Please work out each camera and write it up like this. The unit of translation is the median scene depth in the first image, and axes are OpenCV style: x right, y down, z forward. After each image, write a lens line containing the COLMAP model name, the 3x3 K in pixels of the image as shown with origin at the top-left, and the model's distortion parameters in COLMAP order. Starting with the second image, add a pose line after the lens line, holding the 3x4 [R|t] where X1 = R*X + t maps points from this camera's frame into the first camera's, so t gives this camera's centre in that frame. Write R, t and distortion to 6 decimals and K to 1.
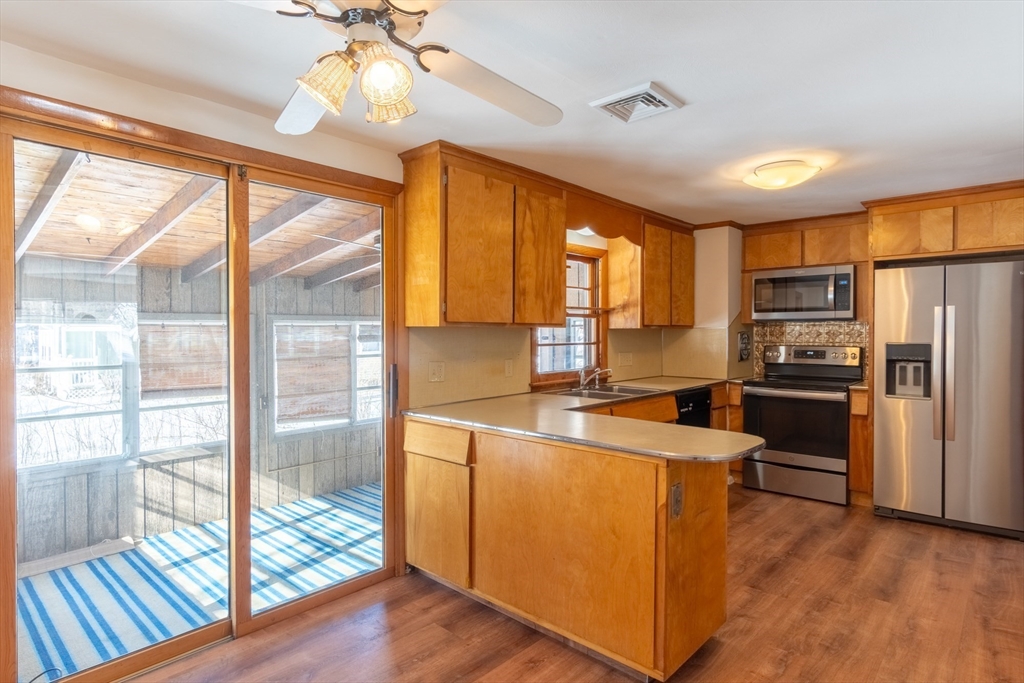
lens RADIAL K [[554.2, 0, 507.5], [0, 554.2, 338.3], [0, 0, 1]] dist [0.004570, 0.004029]
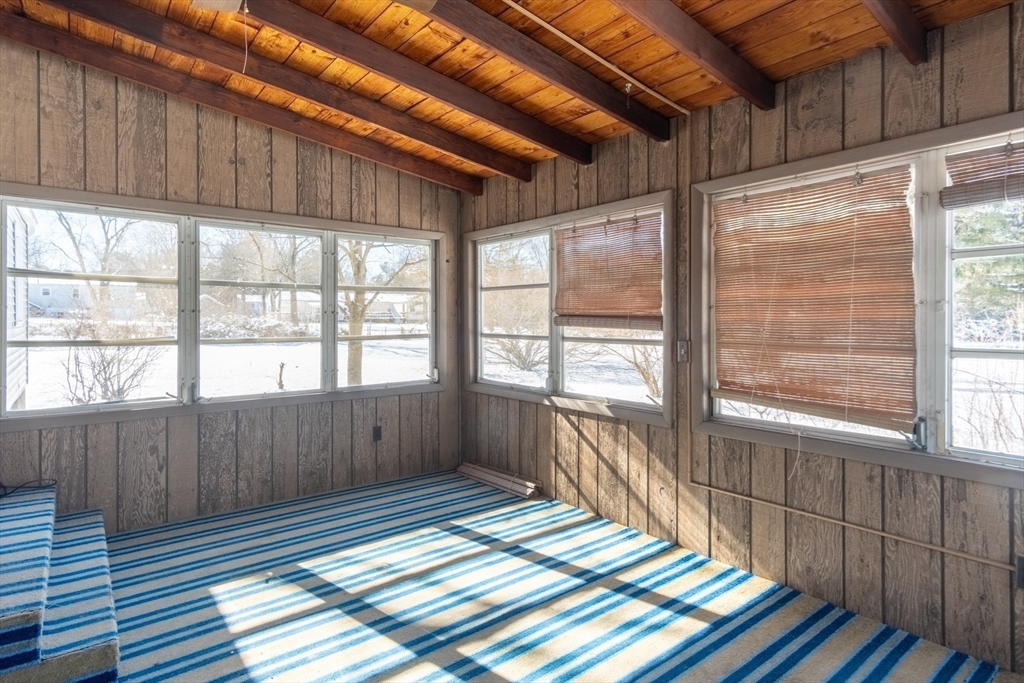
lens RADIAL K [[554.2, 0, 518.4], [0, 554.2, 316.5], [0, 0, 1]] dist [0.004570, 0.004029]
pose [[-0.160363, 0.003084, -0.987053, 0.124612], [-0.007233, 0.999965, 0.004300, 0.089786], [0.987032, 0.007829, -0.160335, 1.012647]]
